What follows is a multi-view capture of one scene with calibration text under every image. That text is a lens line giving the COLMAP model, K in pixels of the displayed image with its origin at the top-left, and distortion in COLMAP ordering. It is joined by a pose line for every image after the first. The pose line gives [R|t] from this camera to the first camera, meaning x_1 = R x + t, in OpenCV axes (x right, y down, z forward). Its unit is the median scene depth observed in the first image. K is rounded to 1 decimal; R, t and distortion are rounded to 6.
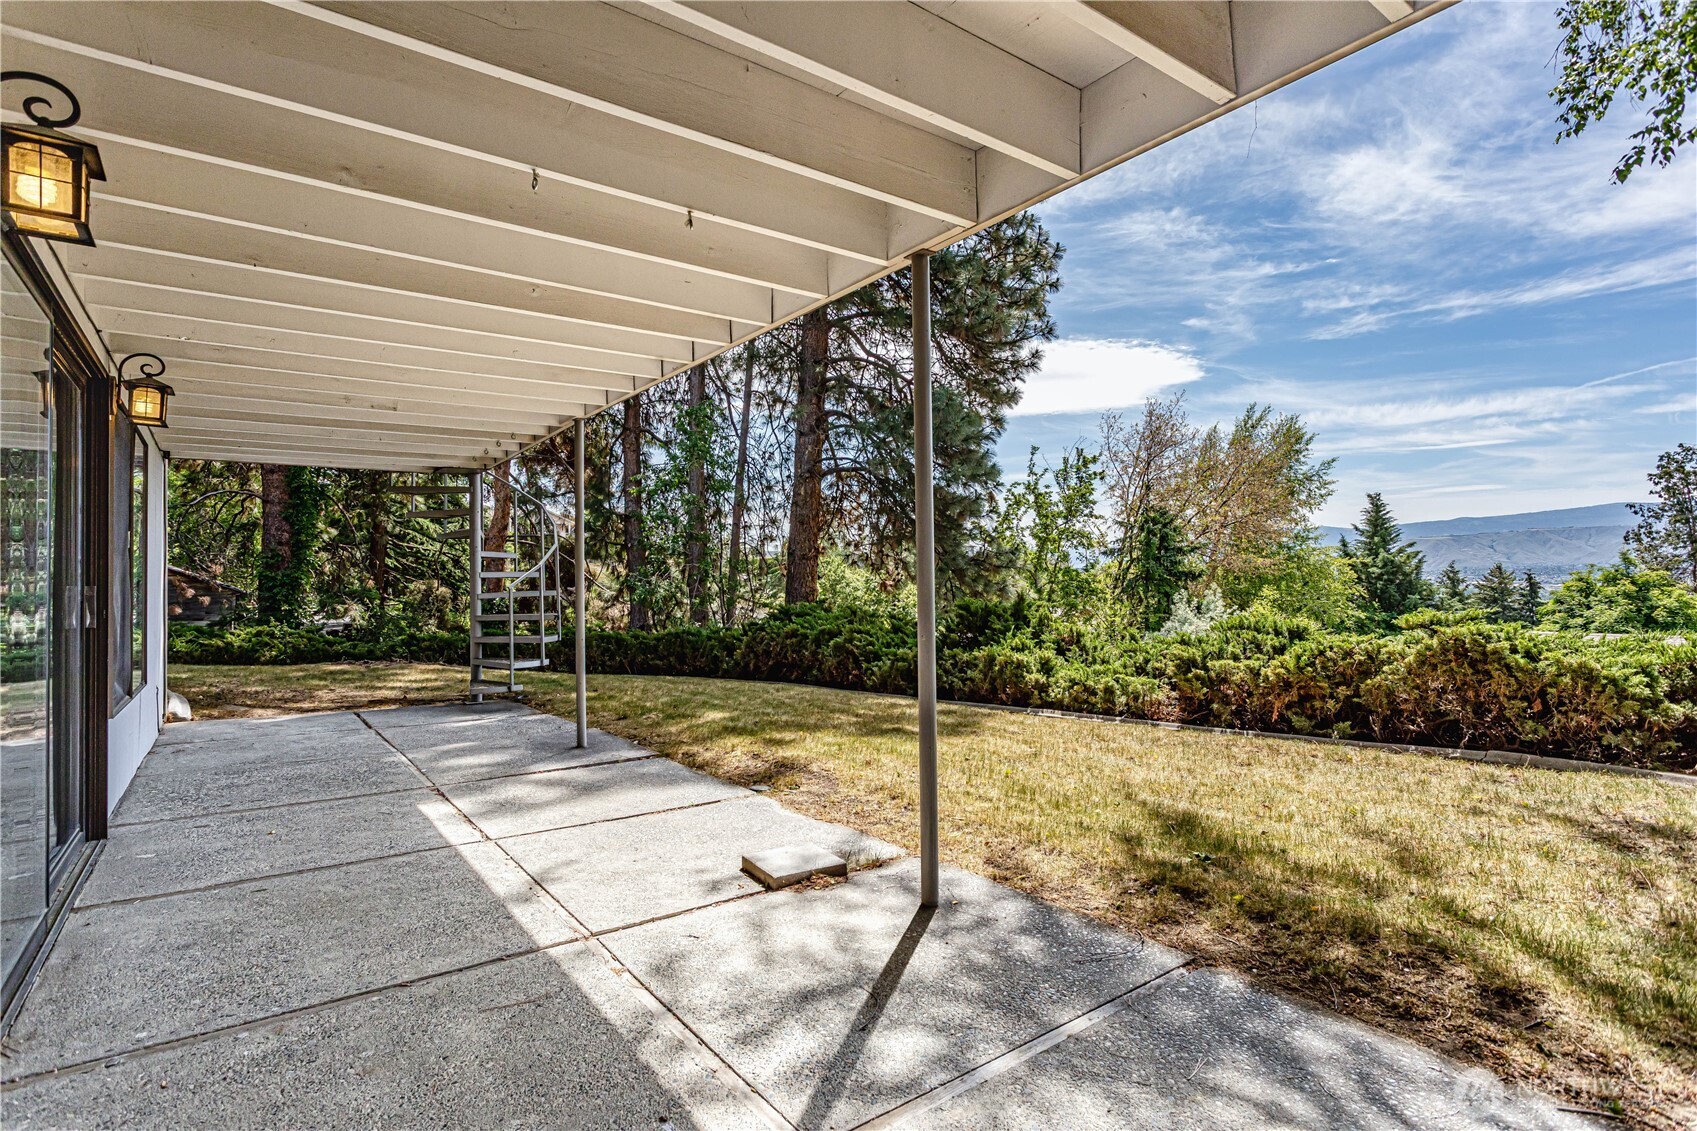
lens RADIAL K [[824.2, 0, 849.2], [0, 824.2, 558.9], [0, 0, 1]] dist [-0.002573, 0.000587]
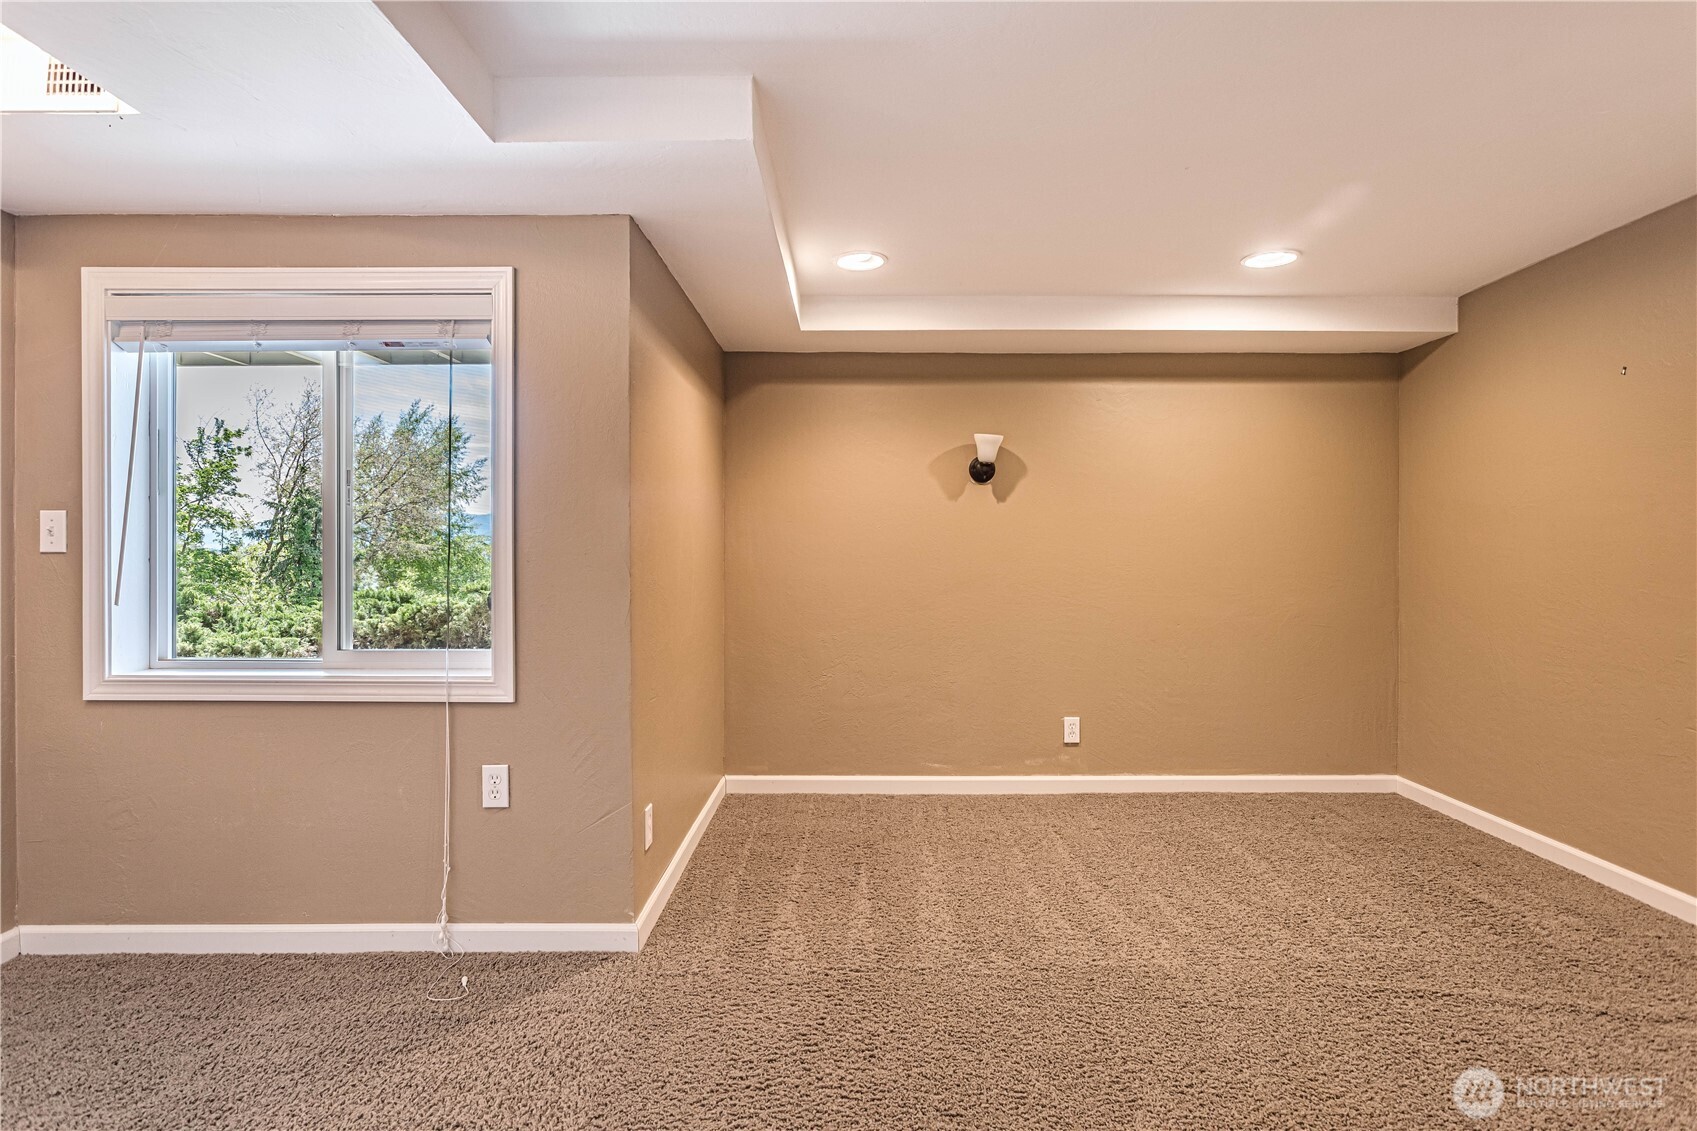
lens RADIAL K [[824.2, 0, 849.2], [0, 824.2, 558.9], [0, 0, 1]] dist [-0.002573, 0.000587]
pose [[0.596330, 0.010535, 0.802670, -0.036335], [-0.025694, 0.999652, 0.005969, -0.002374], [-0.802328, -0.024184, 0.596393, -0.111363]]
